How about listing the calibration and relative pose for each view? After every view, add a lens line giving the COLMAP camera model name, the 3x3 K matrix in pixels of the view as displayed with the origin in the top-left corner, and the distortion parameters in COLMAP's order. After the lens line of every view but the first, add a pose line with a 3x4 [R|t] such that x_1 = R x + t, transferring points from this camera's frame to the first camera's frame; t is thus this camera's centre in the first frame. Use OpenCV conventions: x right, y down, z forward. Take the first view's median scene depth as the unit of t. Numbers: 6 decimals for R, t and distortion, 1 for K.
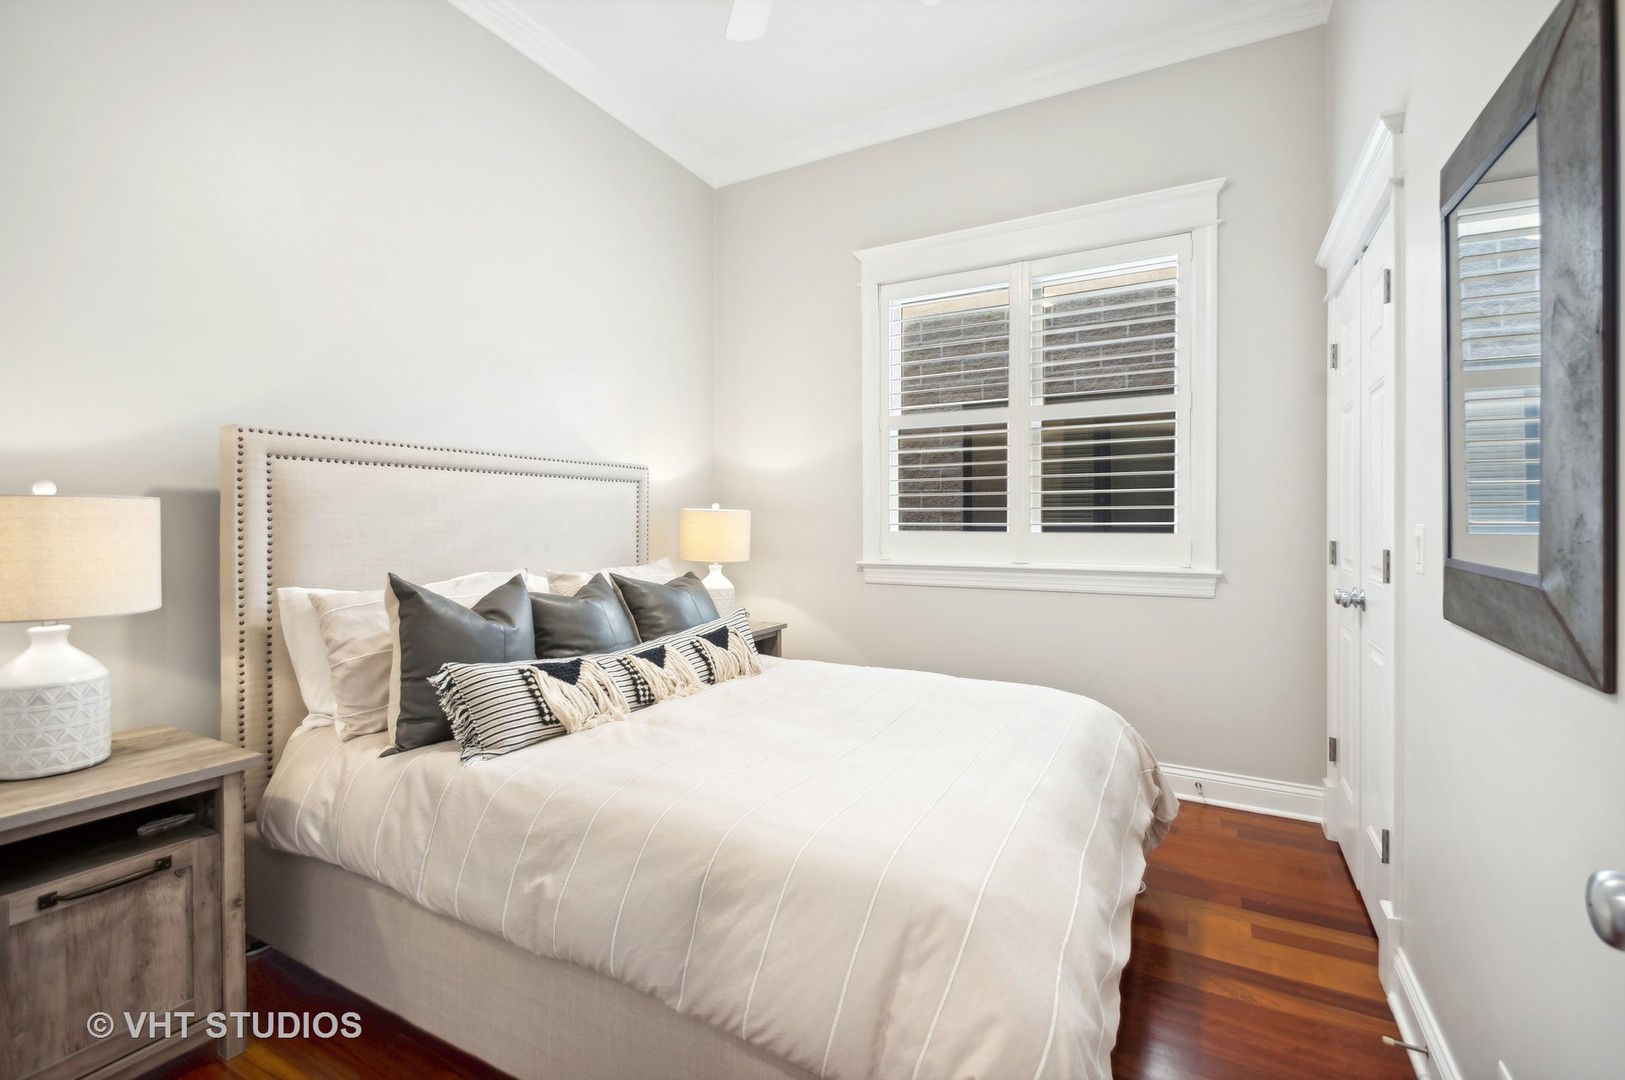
lens RADIAL K [[732.3, 0, 821.6], [0, 732.3, 536.8], [0, 0, 1]] dist [0.000344, -0.010262]
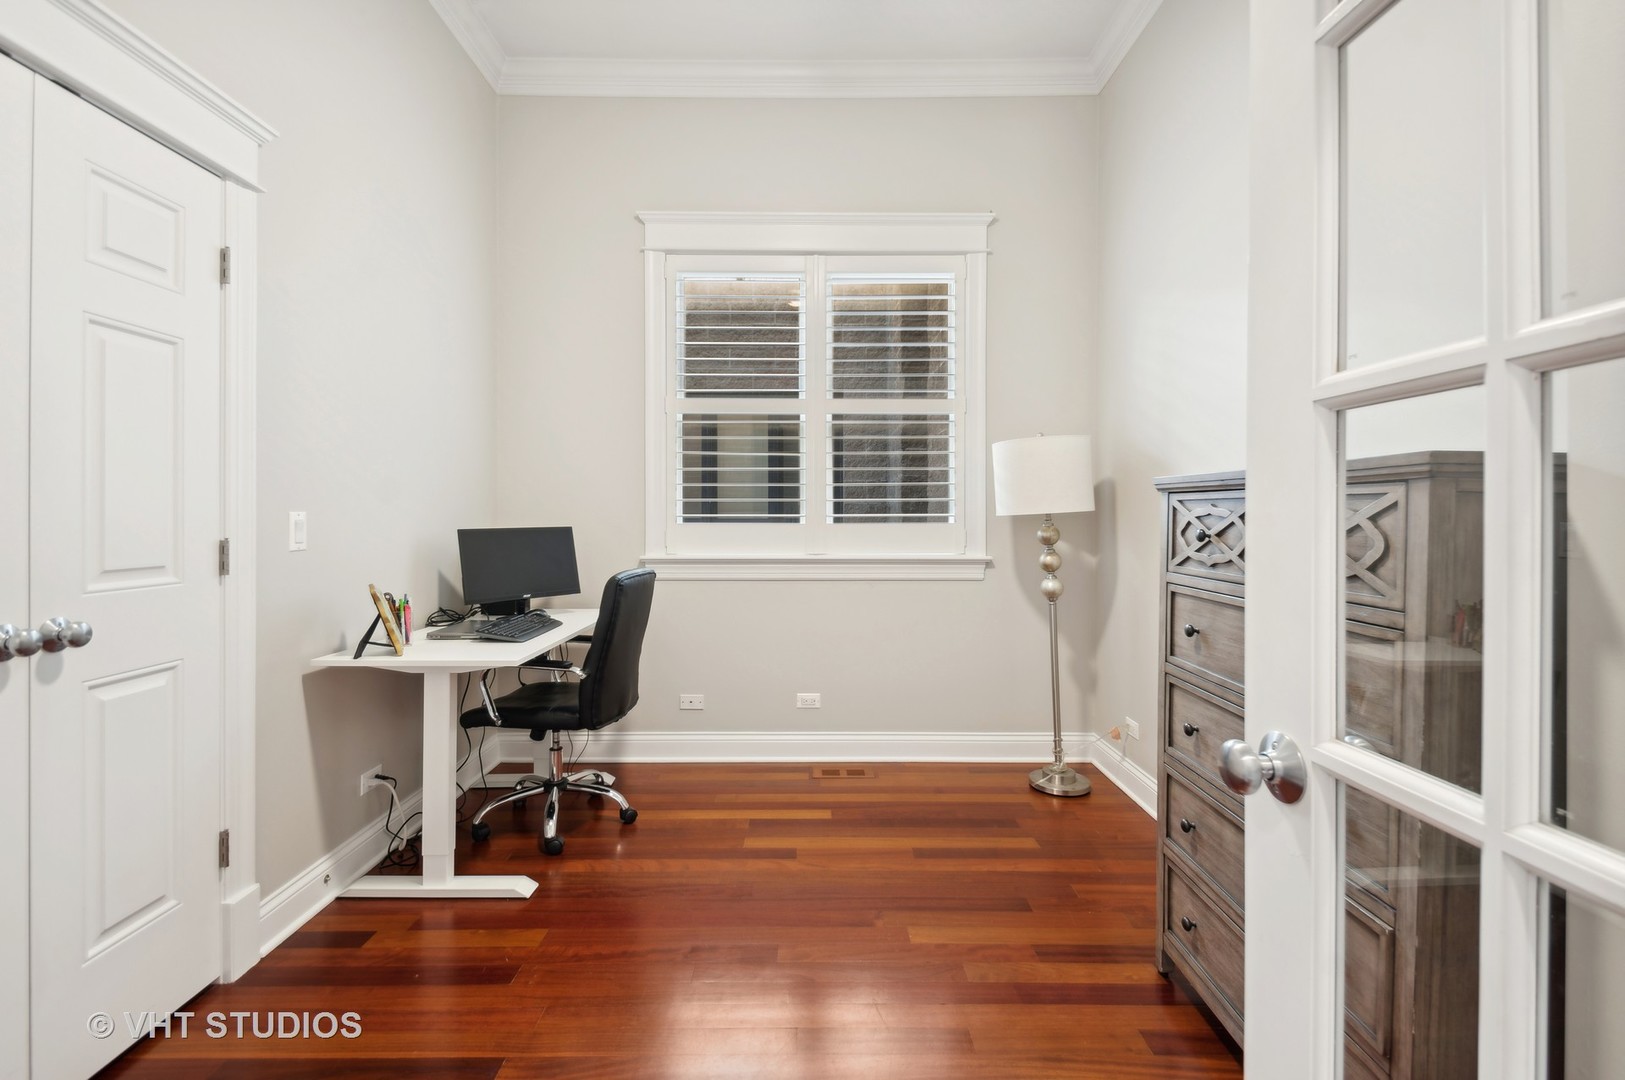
lens RADIAL K [[732.3, 0, 814.8], [0, 732.3, 523.5], [0, 0, 1]] dist [0.000344, -0.010262]
pose [[0.871688, -0.006346, 0.490020, -0.220459], [0.009310, 0.999950, -0.003612, -0.002444], [-0.489973, 0.007711, 0.871704, 0.119803]]
